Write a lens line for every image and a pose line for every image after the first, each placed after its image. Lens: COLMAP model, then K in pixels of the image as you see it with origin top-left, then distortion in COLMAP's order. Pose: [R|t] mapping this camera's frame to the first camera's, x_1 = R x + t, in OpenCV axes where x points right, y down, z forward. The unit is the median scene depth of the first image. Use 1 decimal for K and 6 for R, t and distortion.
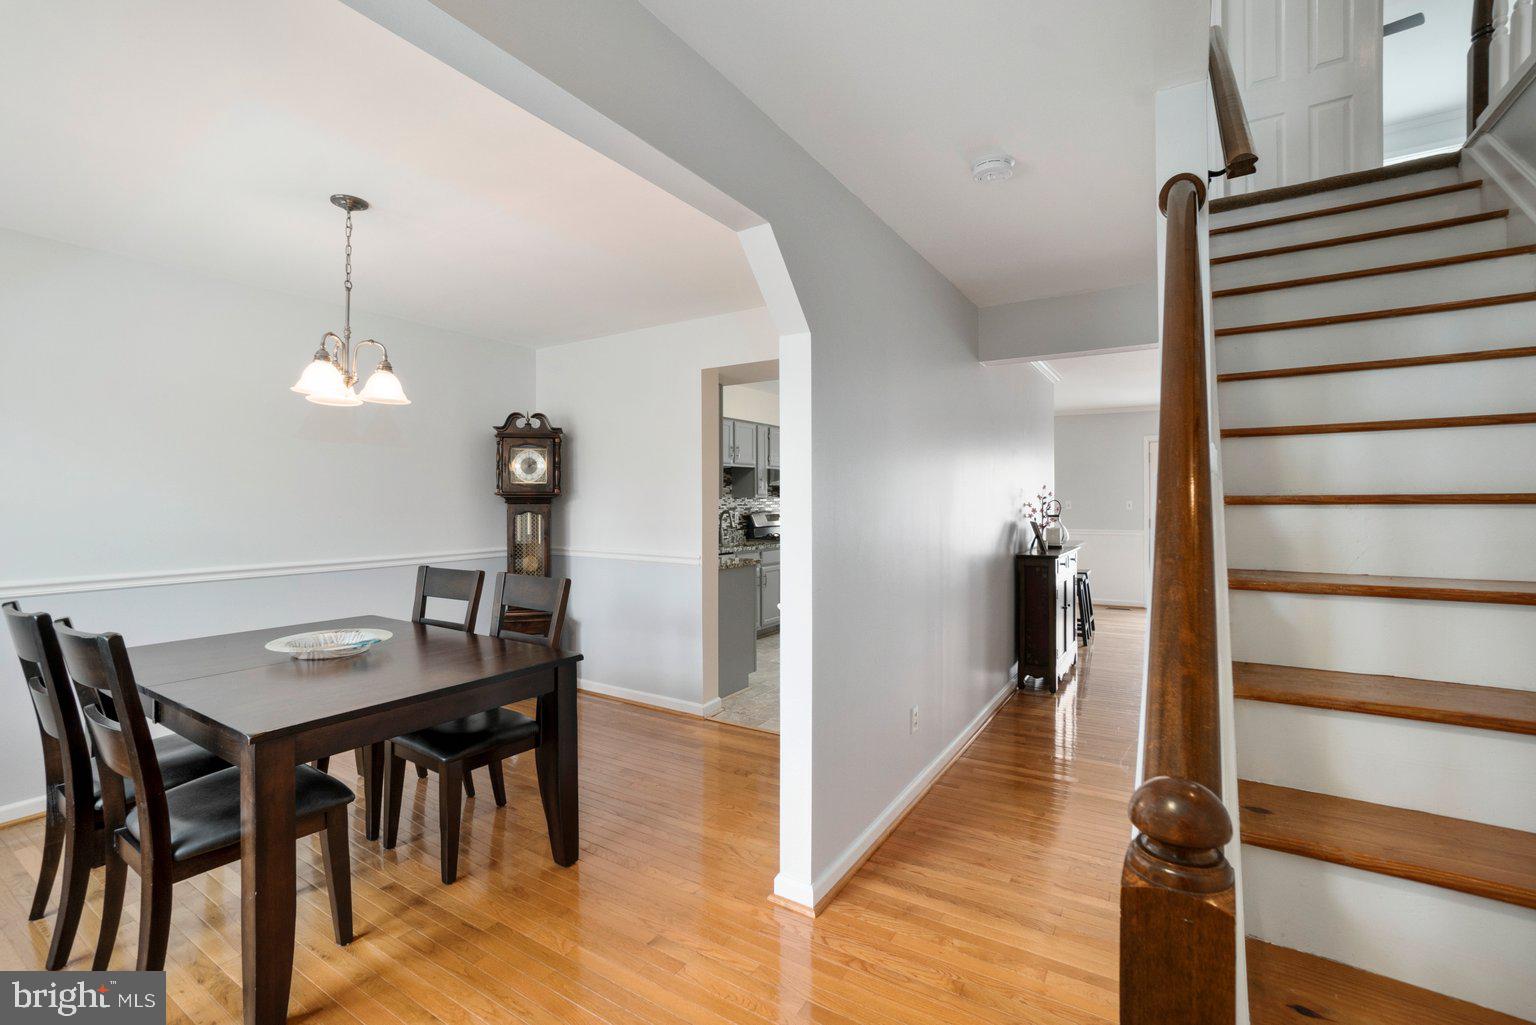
lens RADIAL K [[677.3, 0, 771.0], [0, 677.3, 497.7], [0, 0, 1]] dist [-0.053907, 0.021841]
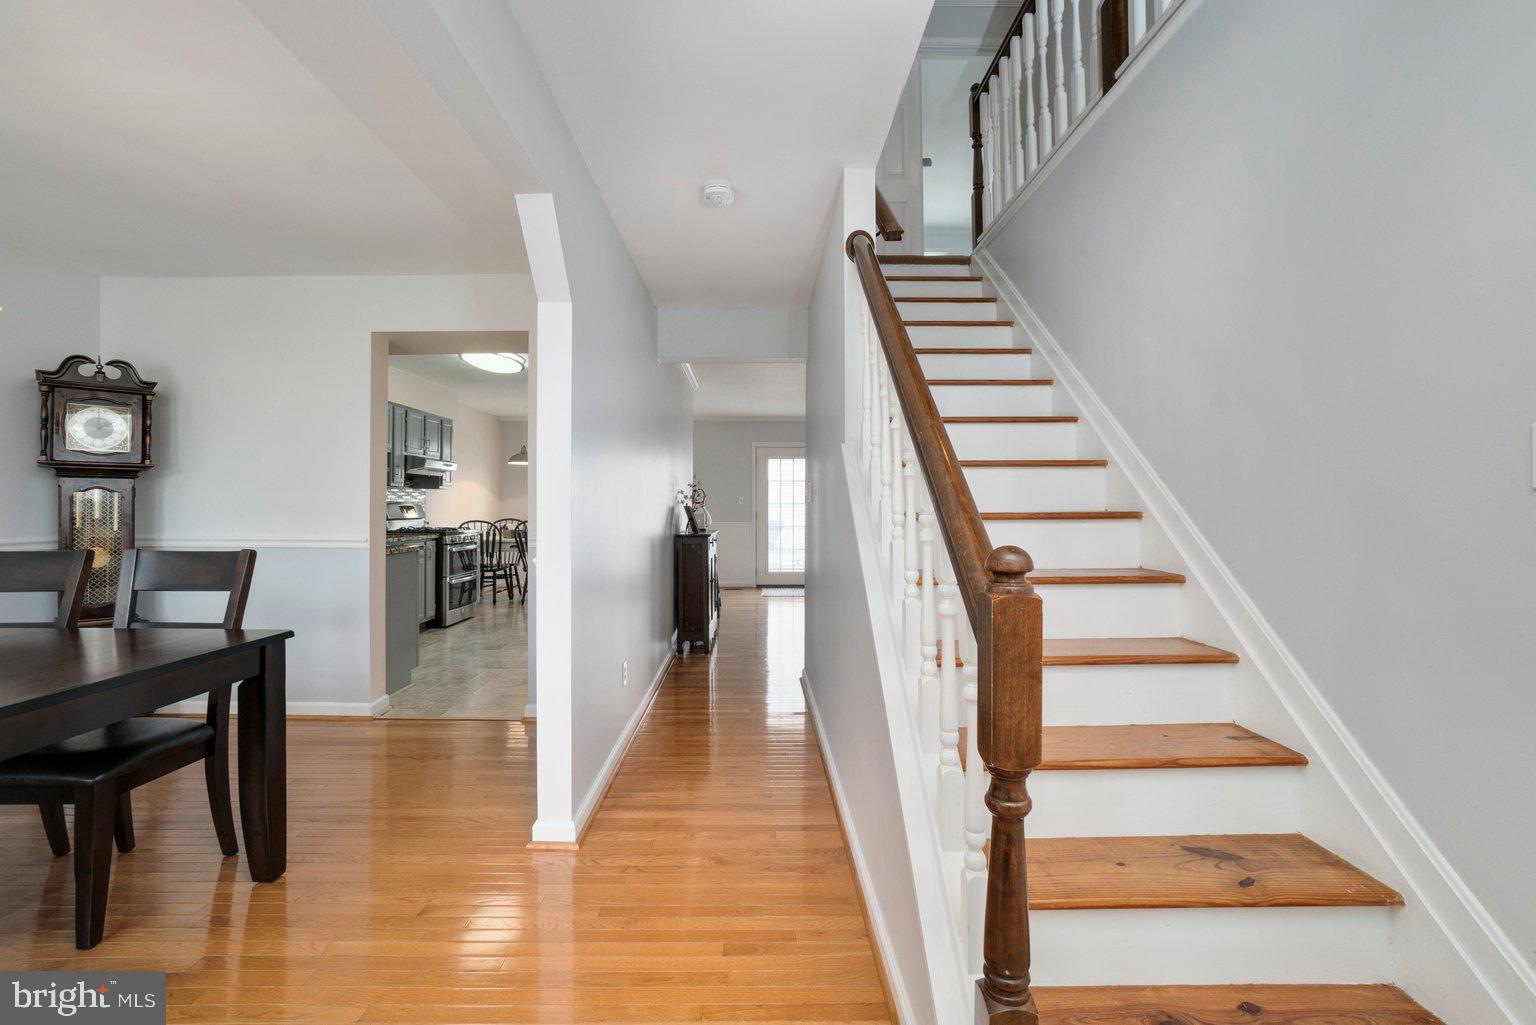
lens RADIAL K [[677.3, 0, 771.0], [0, 677.3, 497.7], [0, 0, 1]] dist [-0.053907, 0.021841]
pose [[0.835027, 0.008026, 0.550151, -0.139473], [-0.001127, 0.999916, -0.012876, 0.042037], [-0.550208, 0.010132, 0.834966, -0.035194]]
